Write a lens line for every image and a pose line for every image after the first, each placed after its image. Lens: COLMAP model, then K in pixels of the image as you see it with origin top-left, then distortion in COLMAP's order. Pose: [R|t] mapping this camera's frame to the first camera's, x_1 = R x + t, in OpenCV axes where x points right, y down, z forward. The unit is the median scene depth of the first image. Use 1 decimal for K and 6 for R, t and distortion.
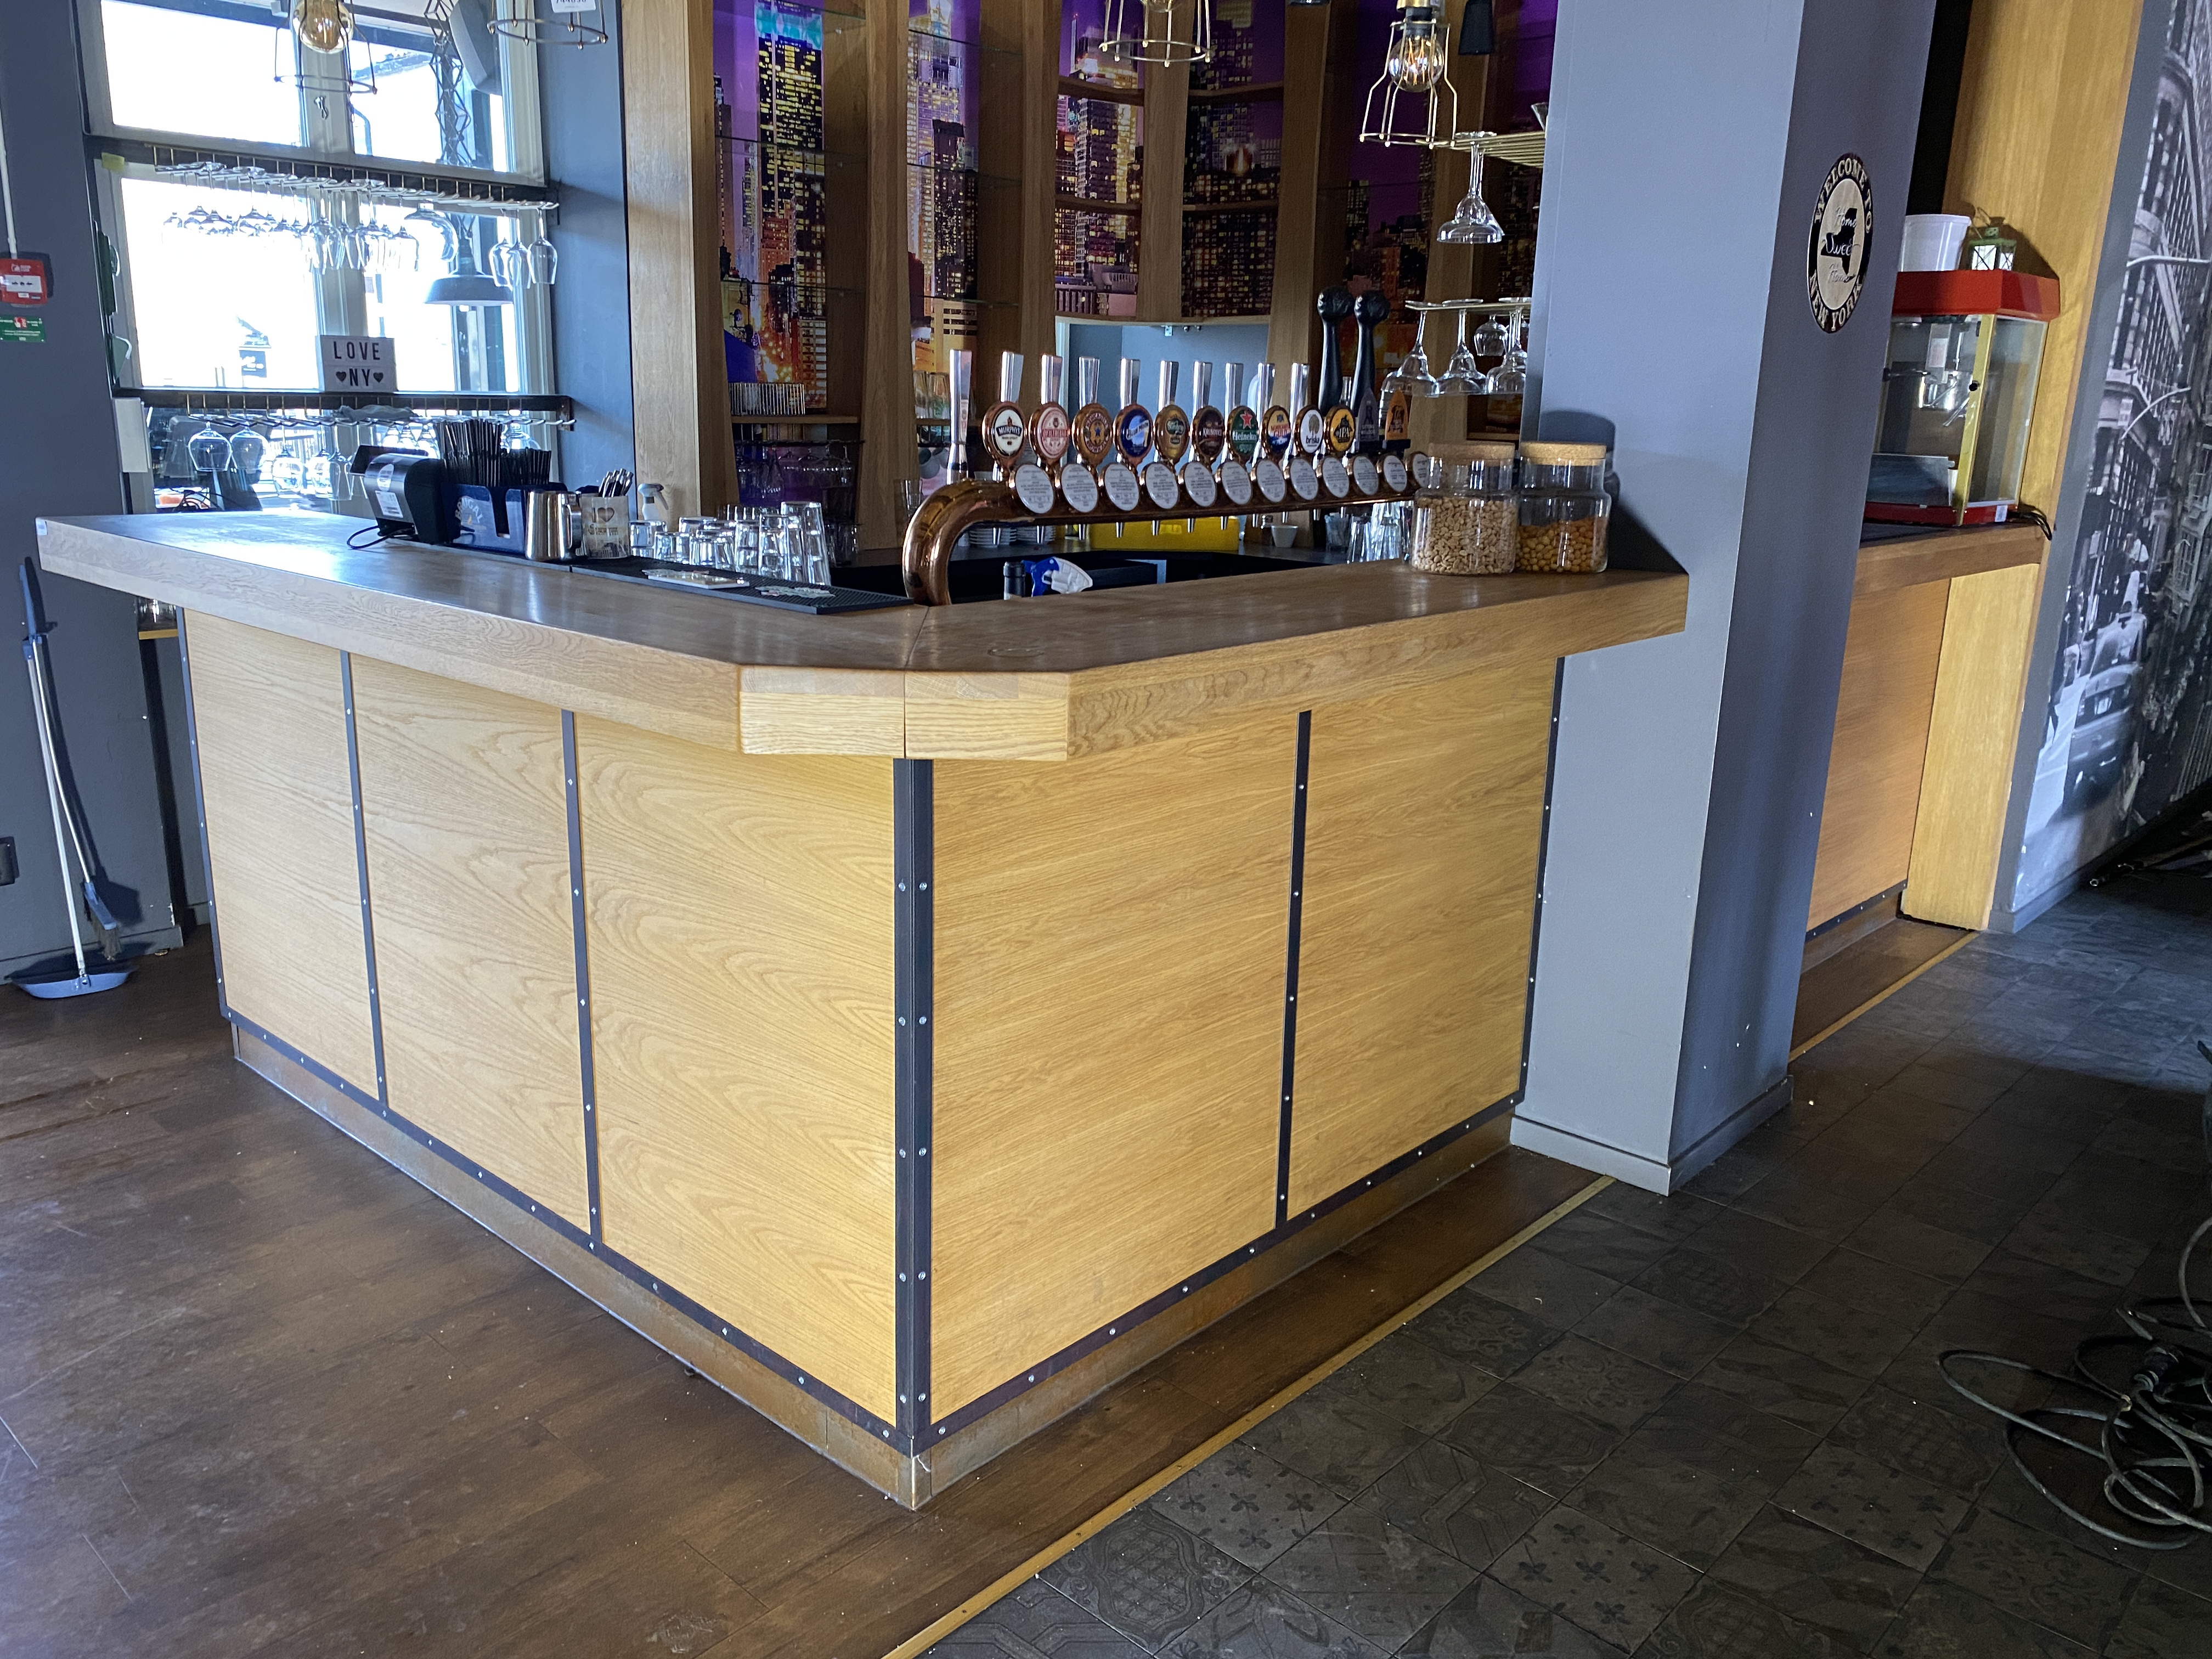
lens RADIAL K [[1678.0, 0, 1095.9], [0, 1678.0, 825.0], [0, 0, 1]] dist [0.038735, -0.040013]
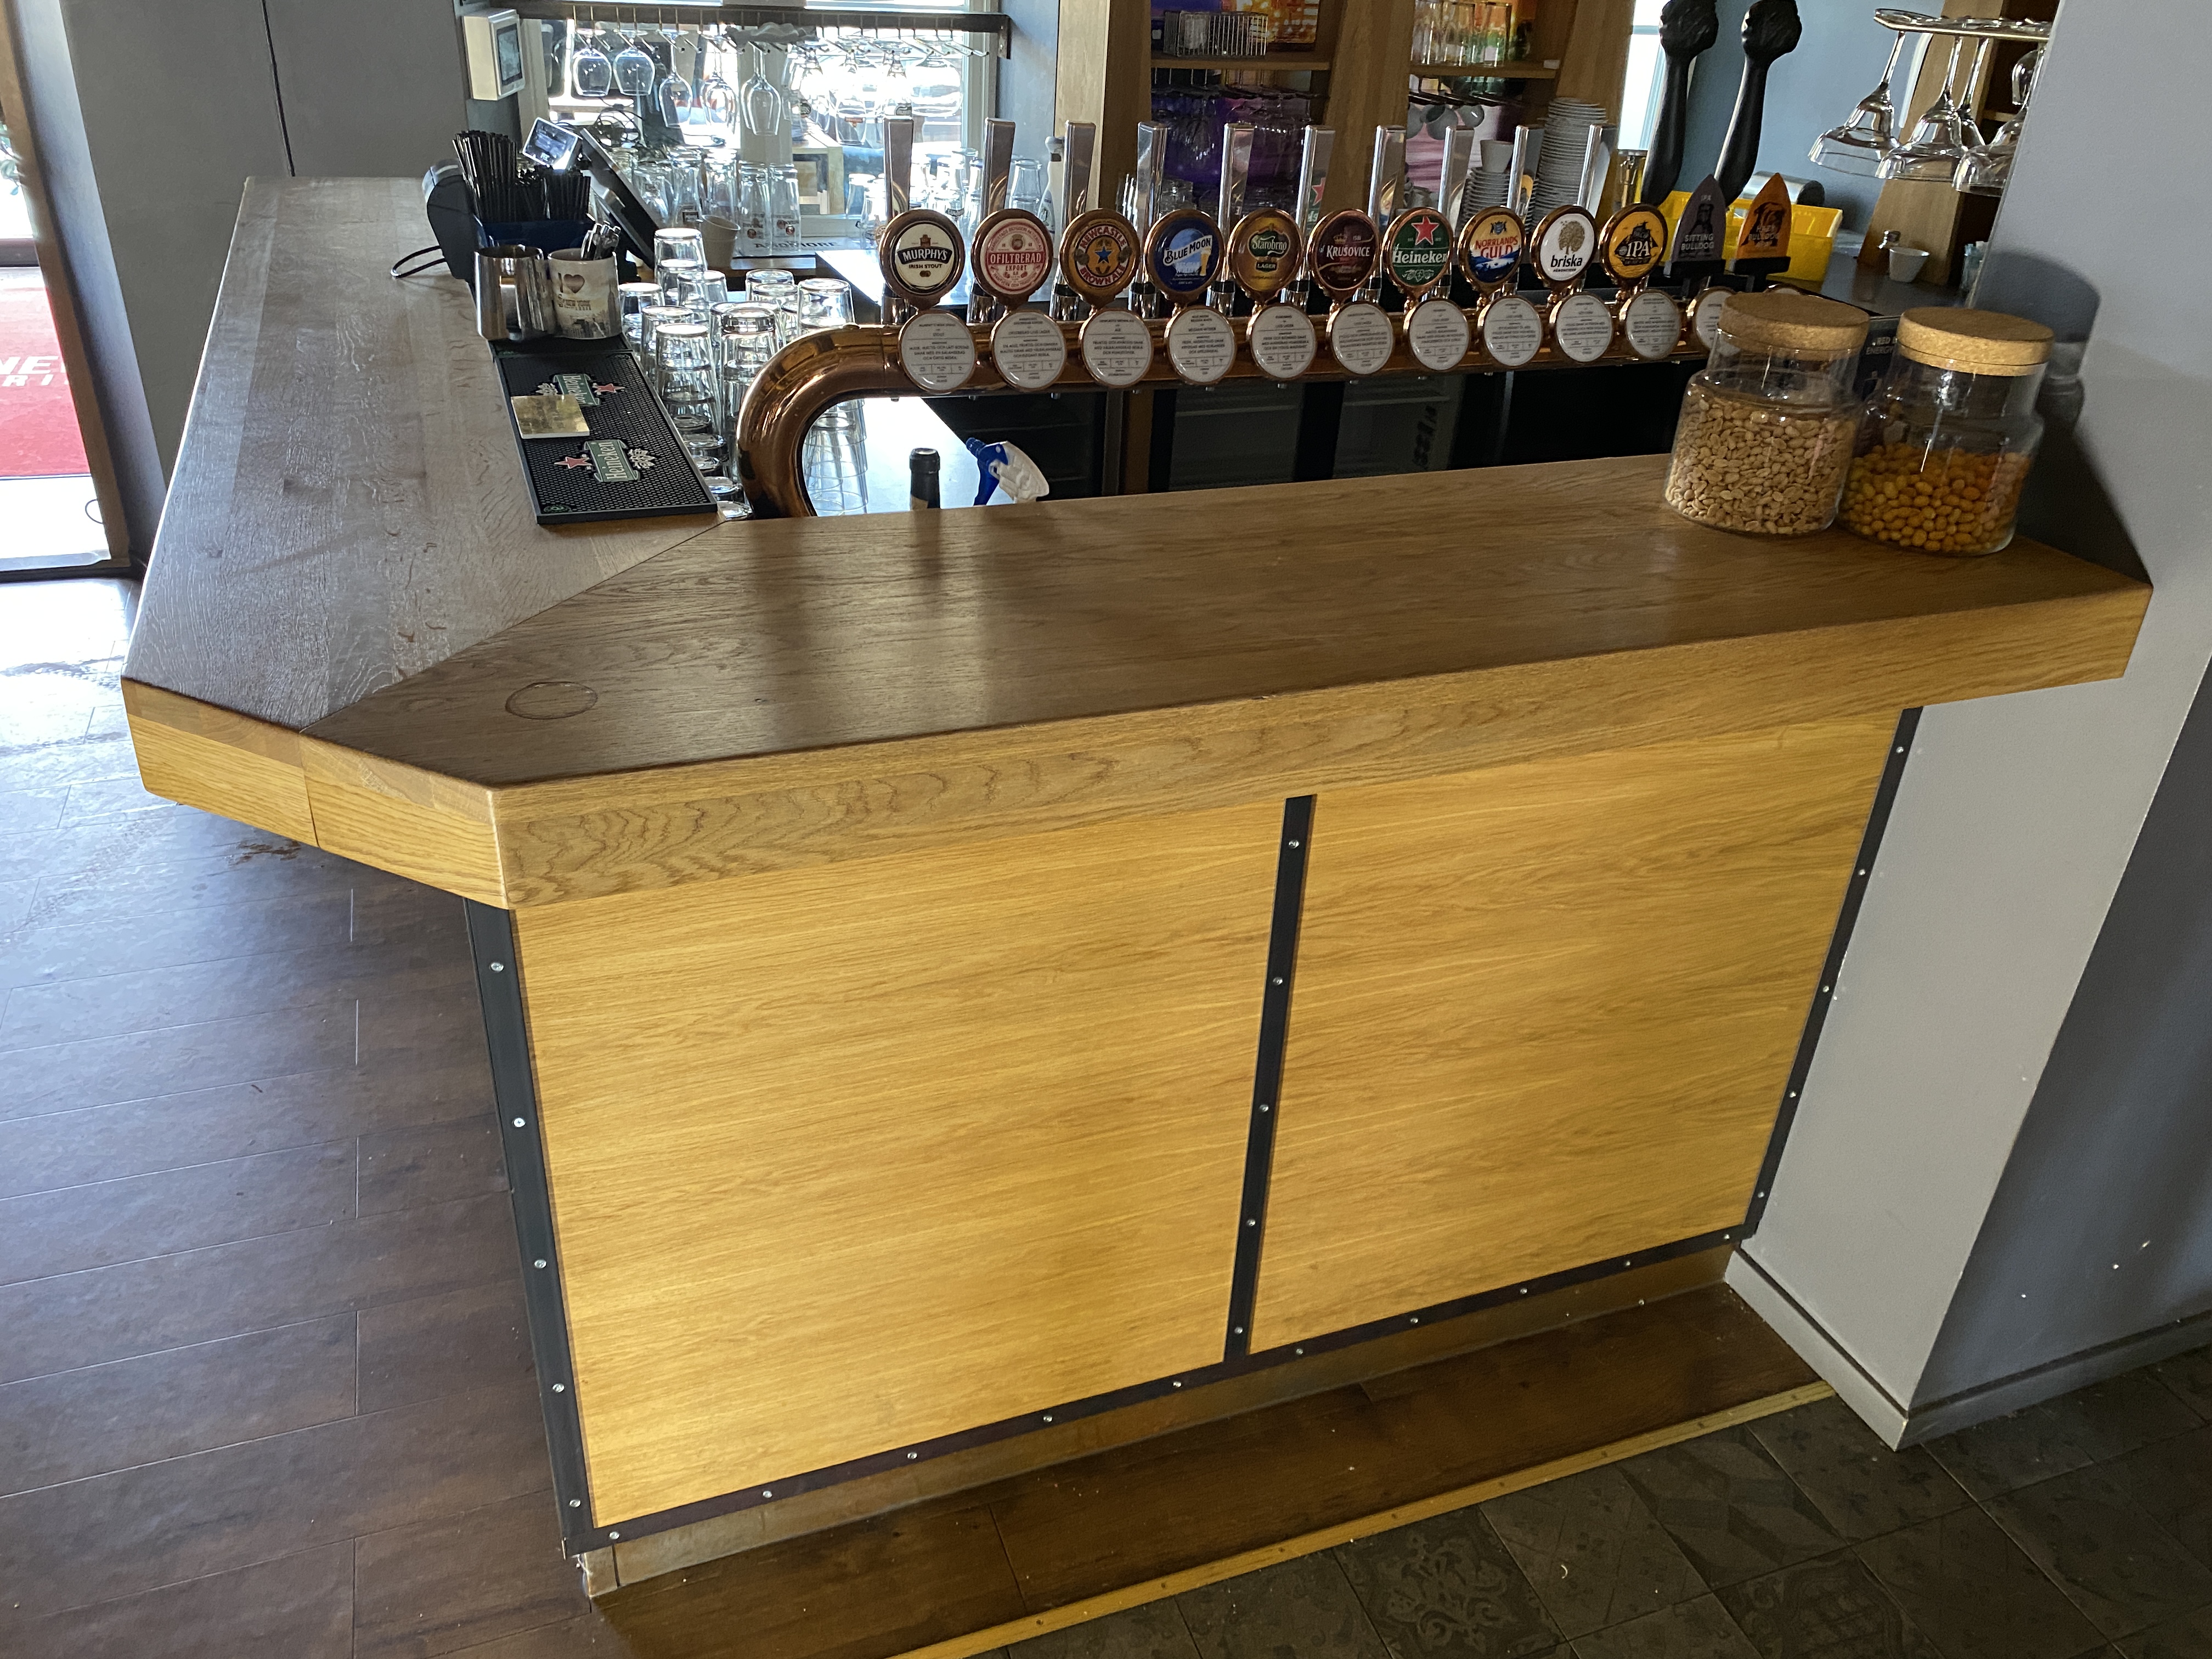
lens RADIAL K [[1678.0, 0, 1105.1], [0, 1678.0, 839.9], [0, 0, 1]] dist [0.038735, -0.040013]
pose [[0.897866, 0.240550, -0.368745, 0.268658], [-0.144124, 0.951986, 0.270094, -0.173540], [0.416011, -0.189363, 0.889425, 0.329628]]
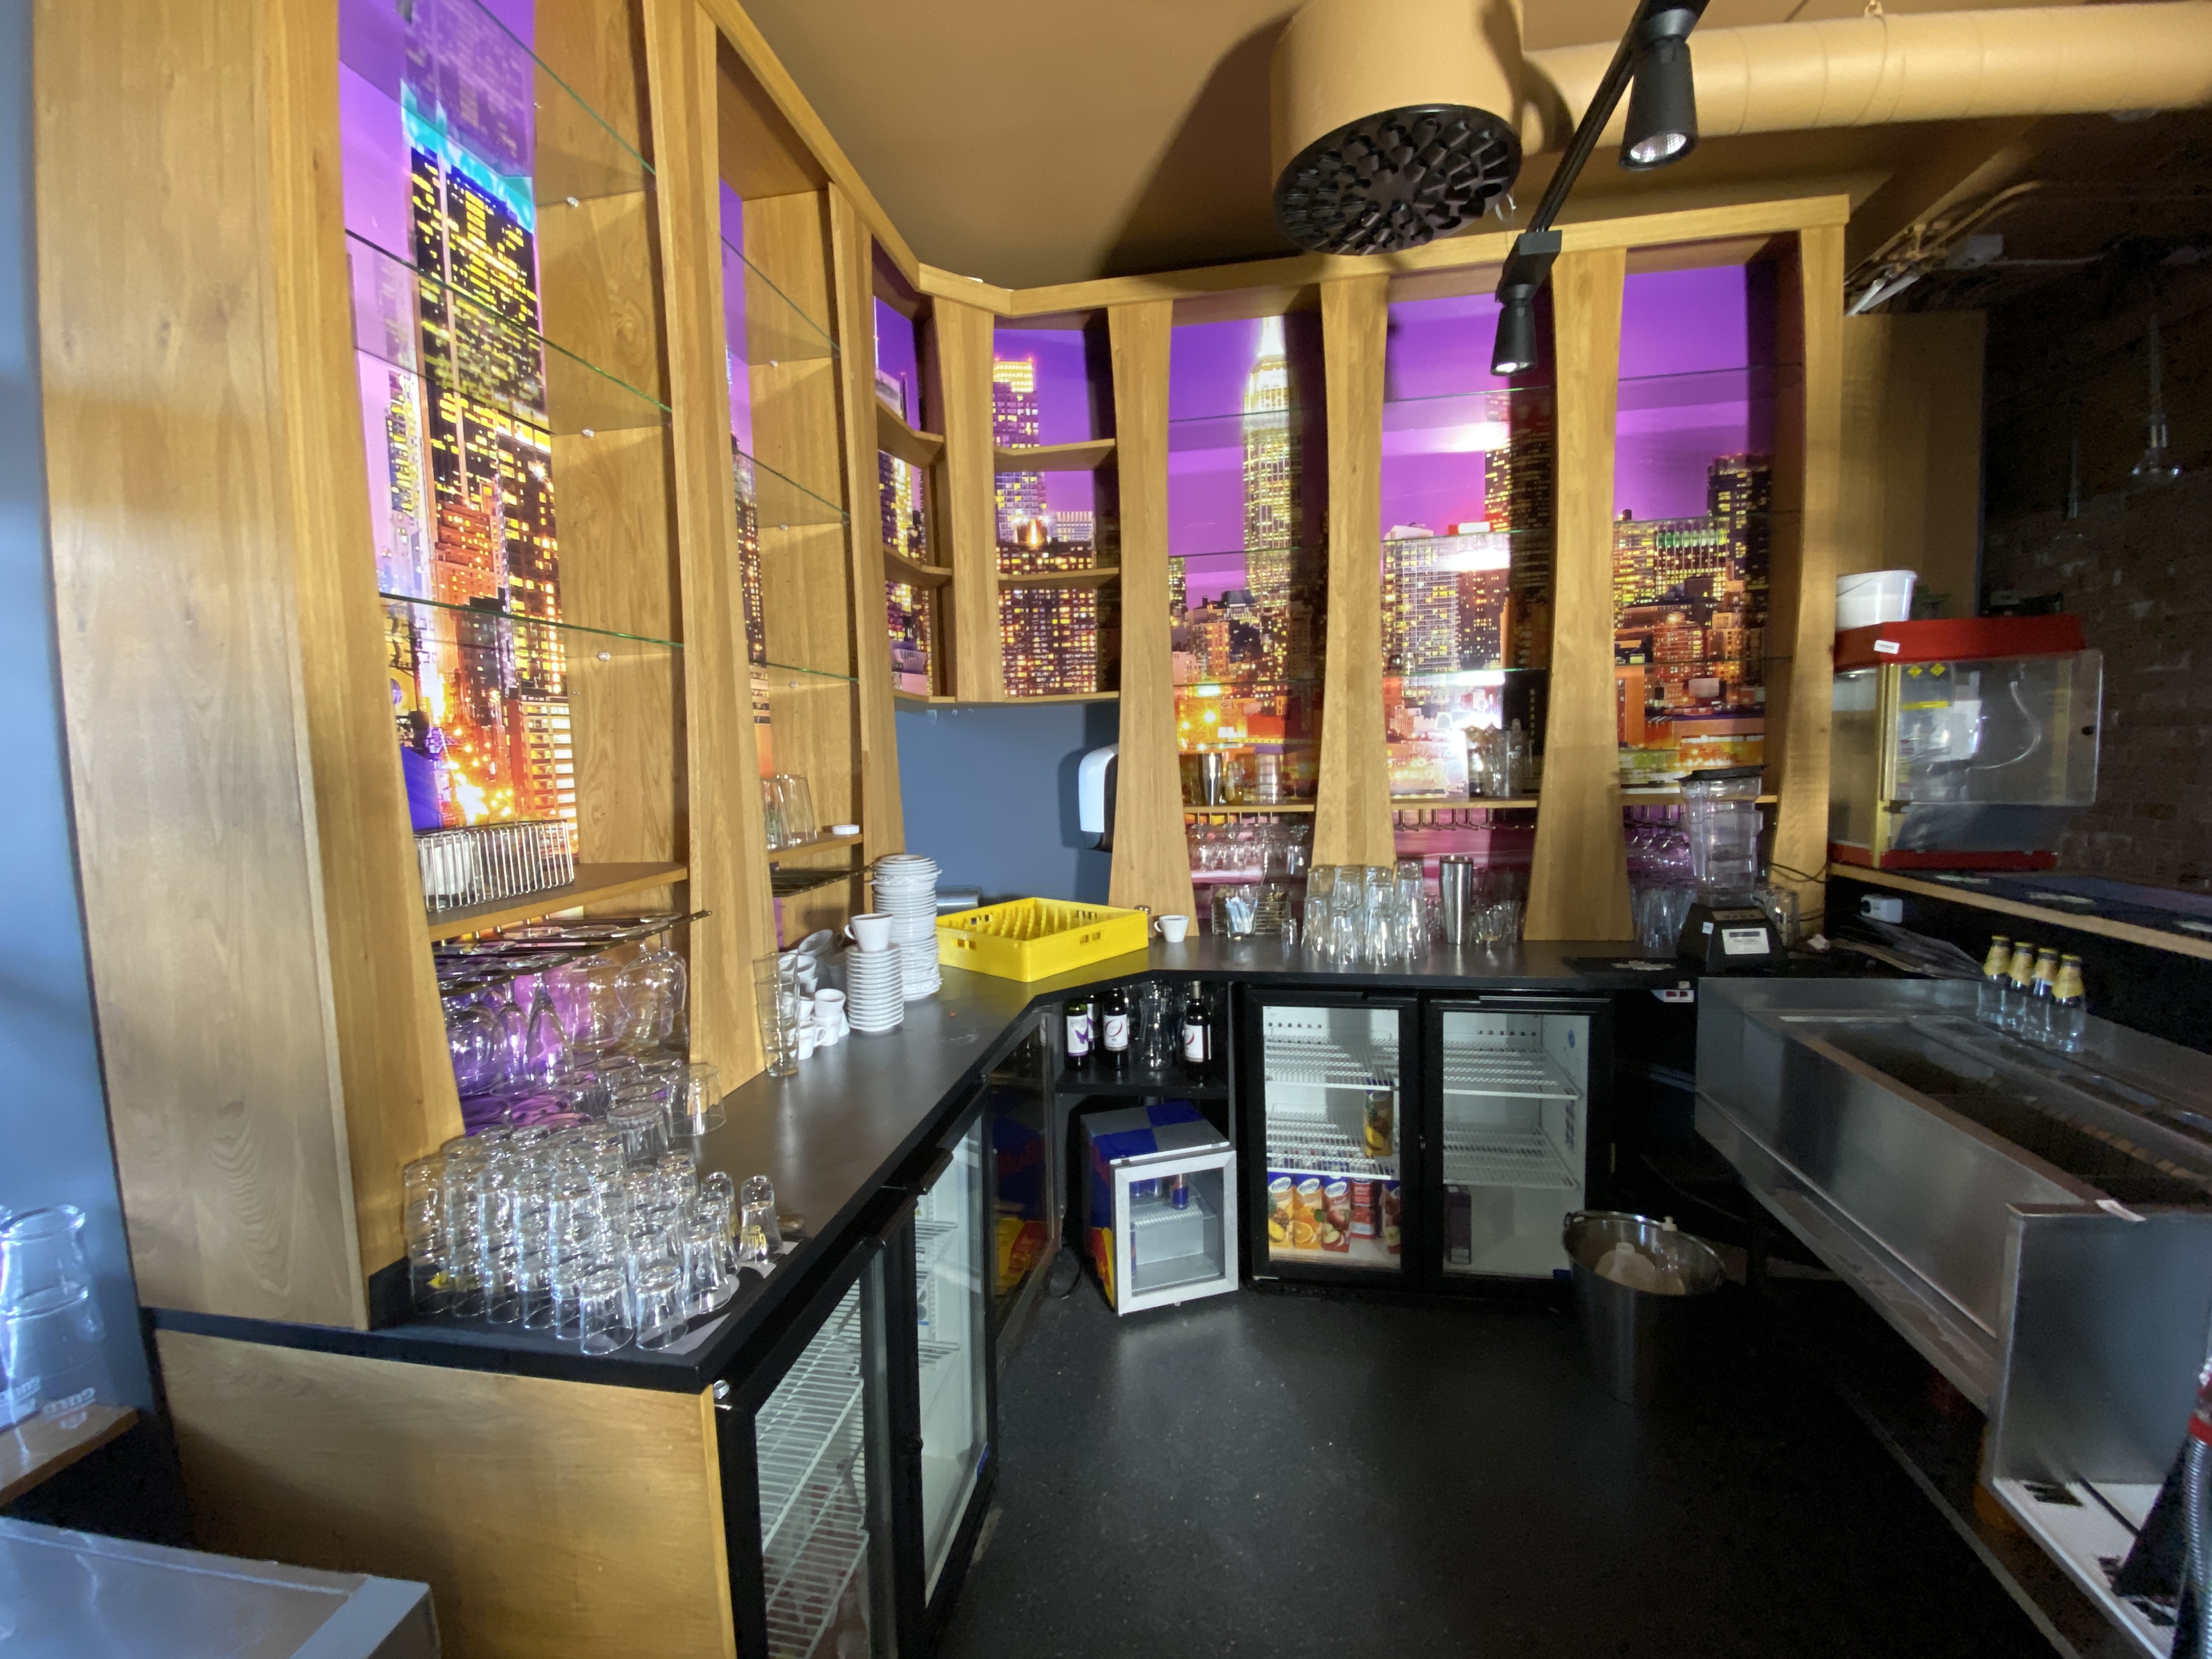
lens RADIAL K [[898.8, 0, 1097.8], [0, 898.8, 837.8], [0, 0, 1]] dist [-0.004484, -0.001643]
pose [[0.831183, -0.100757, 0.546794, -0.347931], [0.192427, 0.974797, -0.112885, -0.362658], [-0.521639, 0.199046, 0.829623, 1.288106]]
